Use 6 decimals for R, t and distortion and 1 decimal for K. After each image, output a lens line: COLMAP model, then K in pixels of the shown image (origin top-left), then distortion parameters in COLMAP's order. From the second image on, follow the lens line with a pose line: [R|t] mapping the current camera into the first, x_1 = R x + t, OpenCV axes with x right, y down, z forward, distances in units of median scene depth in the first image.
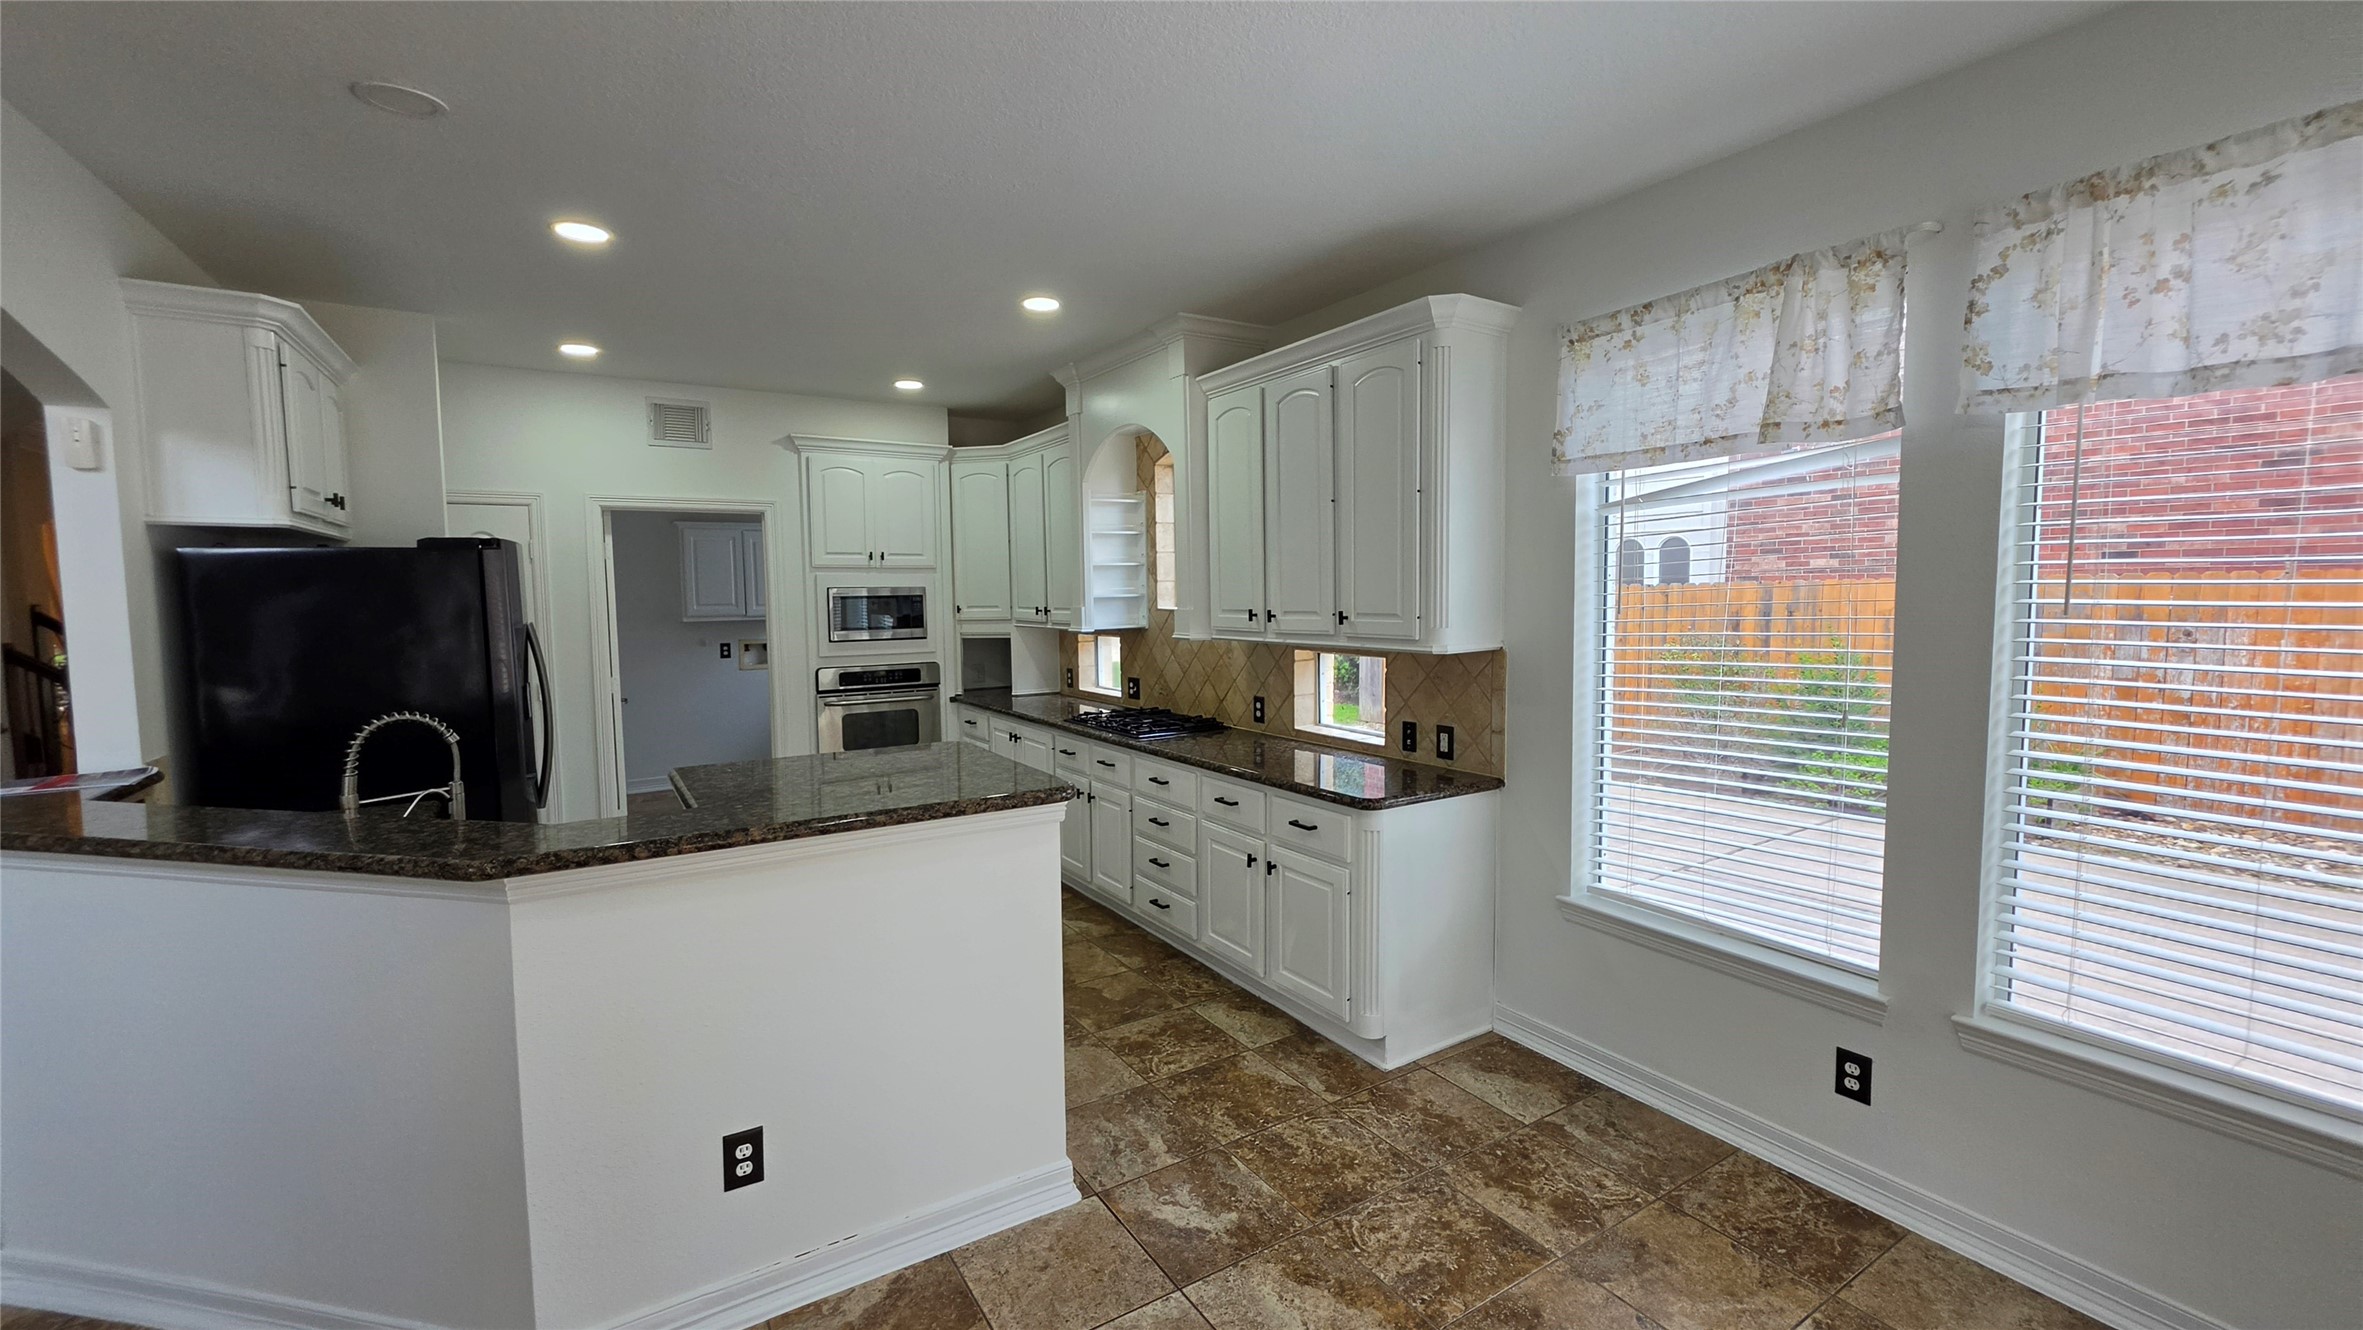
lens RADIAL K [[950.4, 0, 1186.5], [0, 950.4, 656.5], [0, 0, 1]] dist [-0.005949, 0.001001]
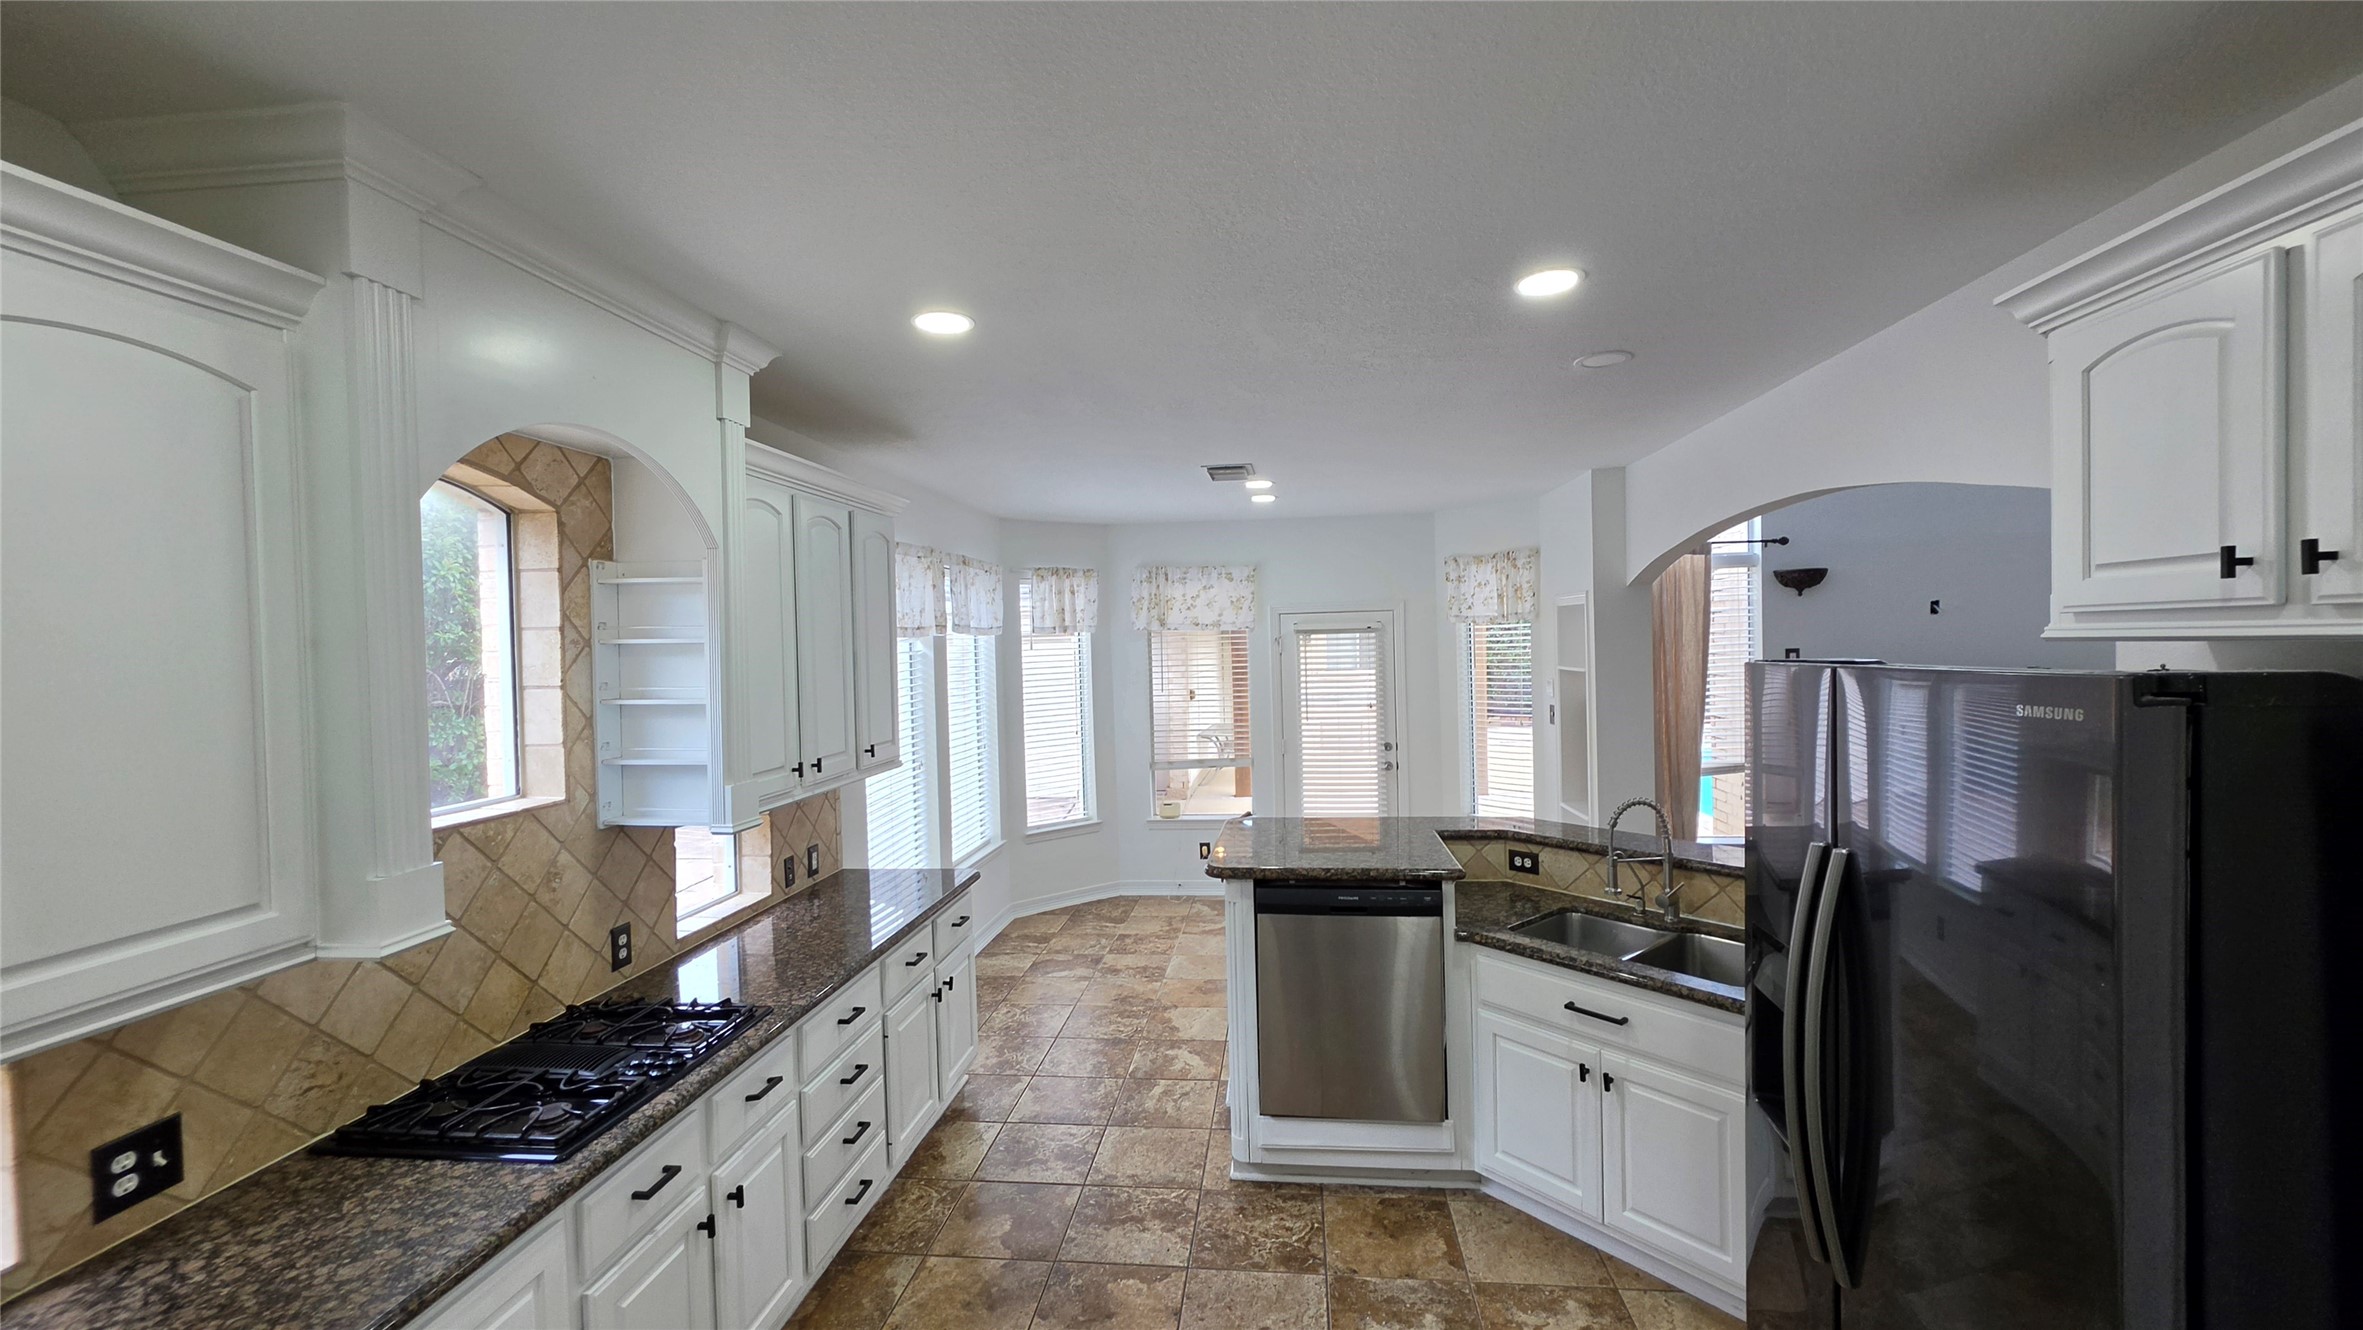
lens RADIAL K [[950.4, 0, 1178.5], [0, 950.4, 661.0], [0, 0, 1]] dist [-0.005949, 0.001001]
pose [[-0.768620, 0.017586, 0.639464, -0.693136], [0.078697, 0.994628, 0.067239, -0.164178], [-0.634847, 0.102005, -0.765875, 1.406930]]
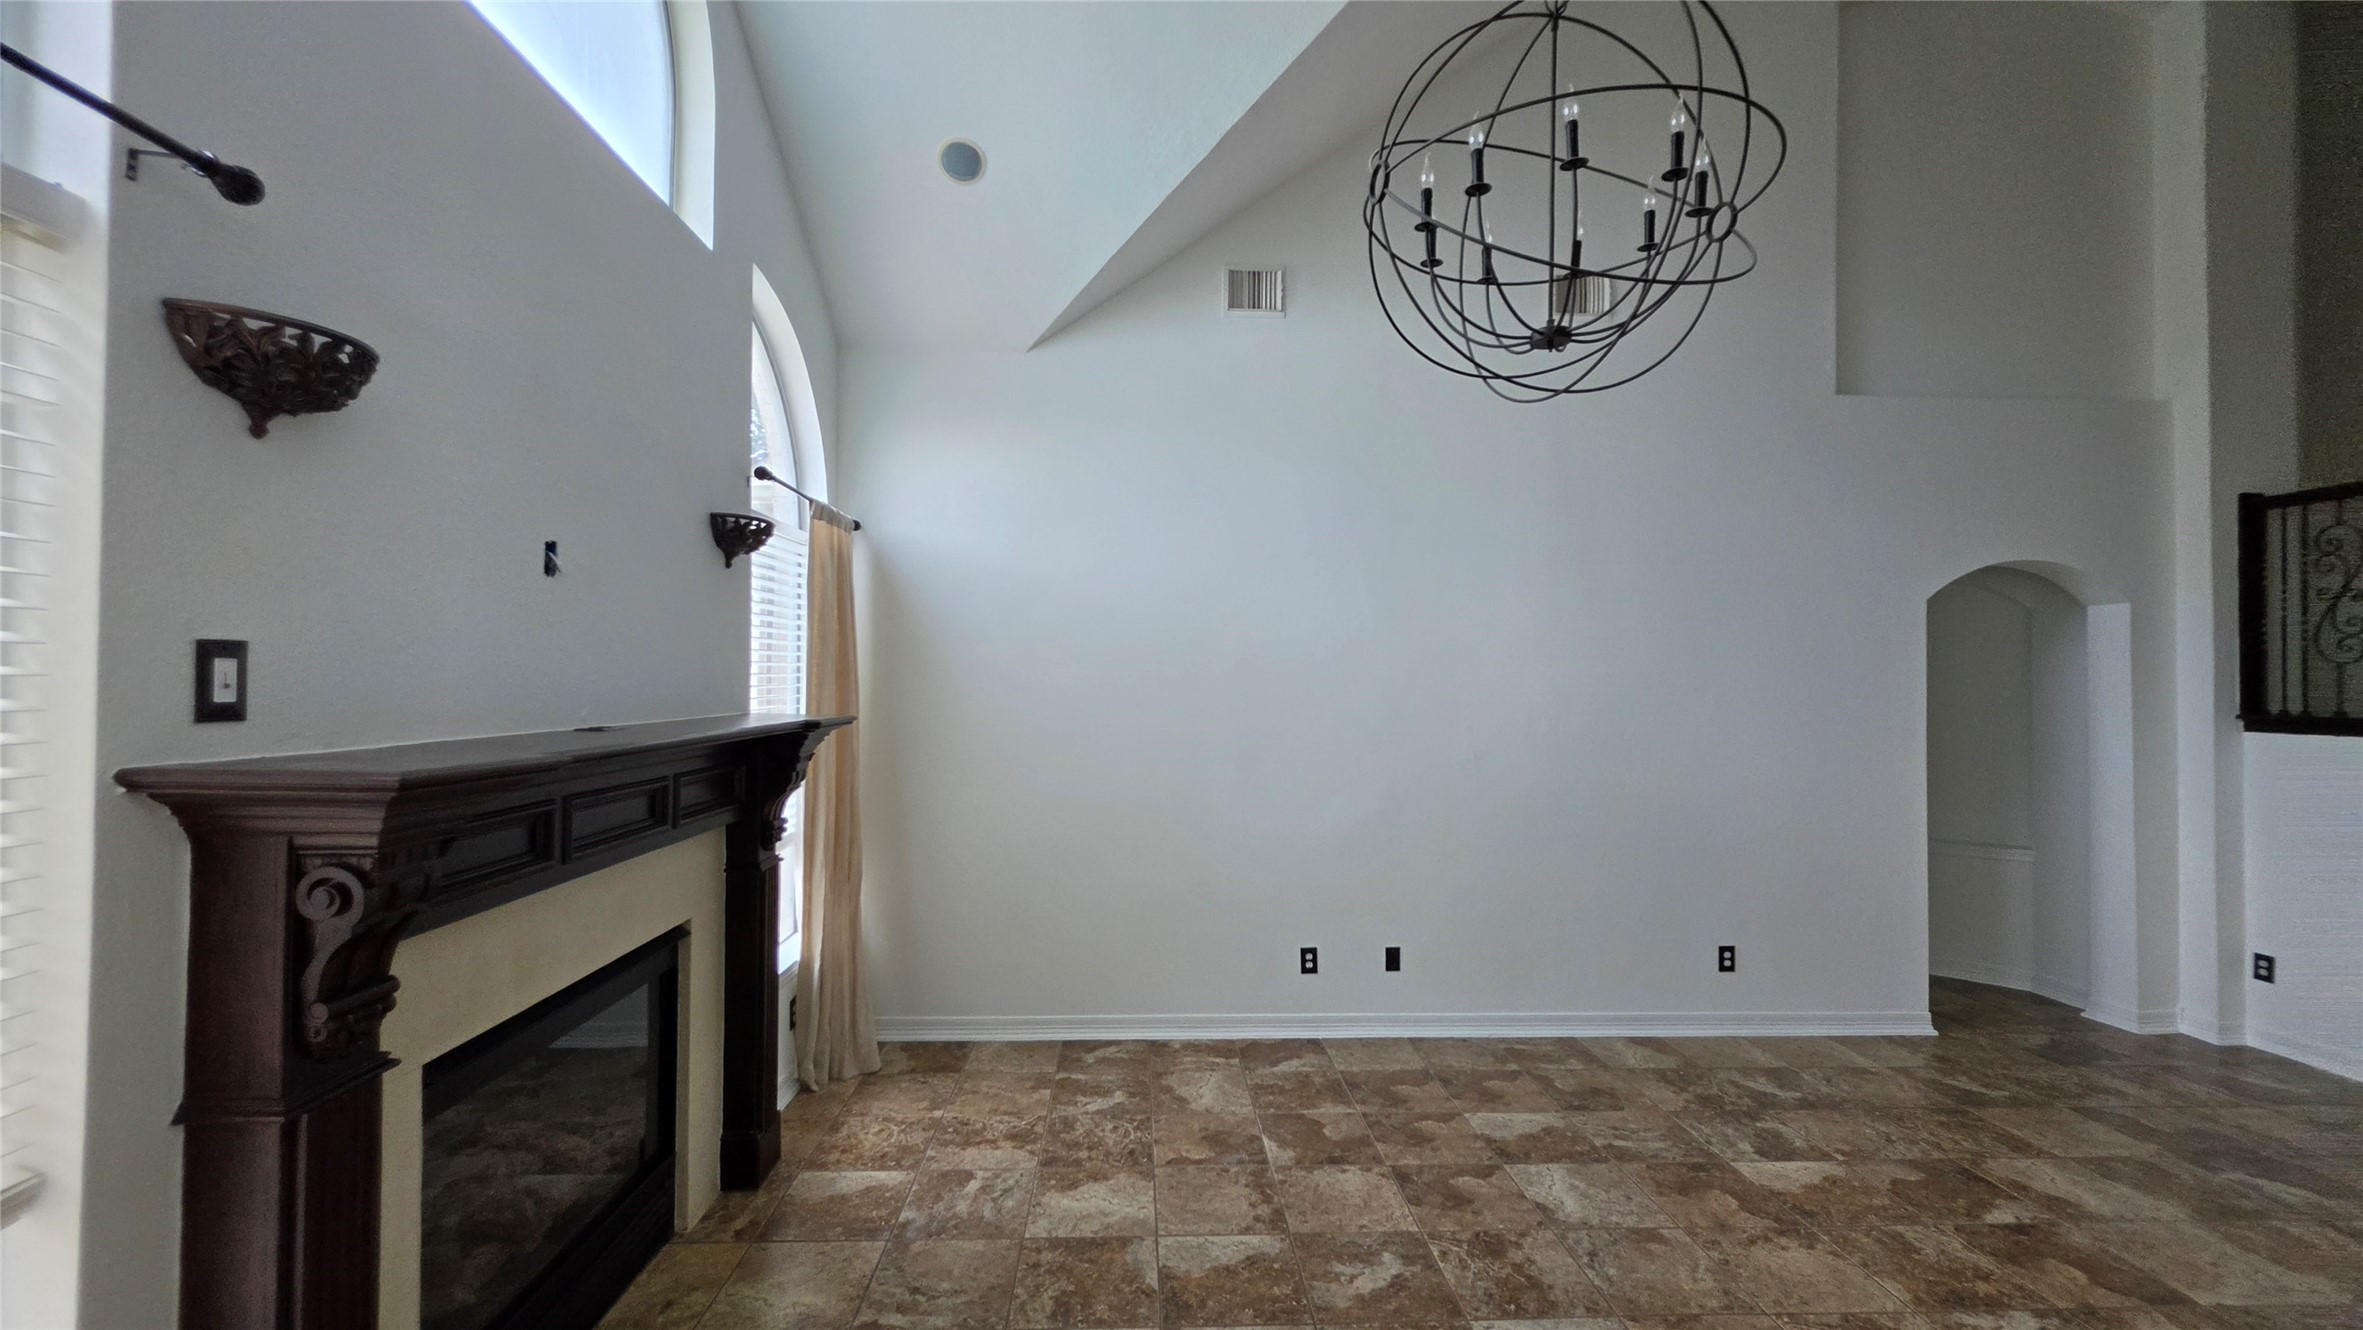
lens RADIAL K [[950.4, 0, 1168.2], [0, 950.4, 662.7], [0, 0, 1]] dist [-0.005949, 0.001001]
pose [[-0.515592, -0.008858, -0.856788, -0.545128], [-0.062298, 0.997688, 0.027175, -0.105897], [0.854566, 0.067388, -0.514952, 0.854324]]
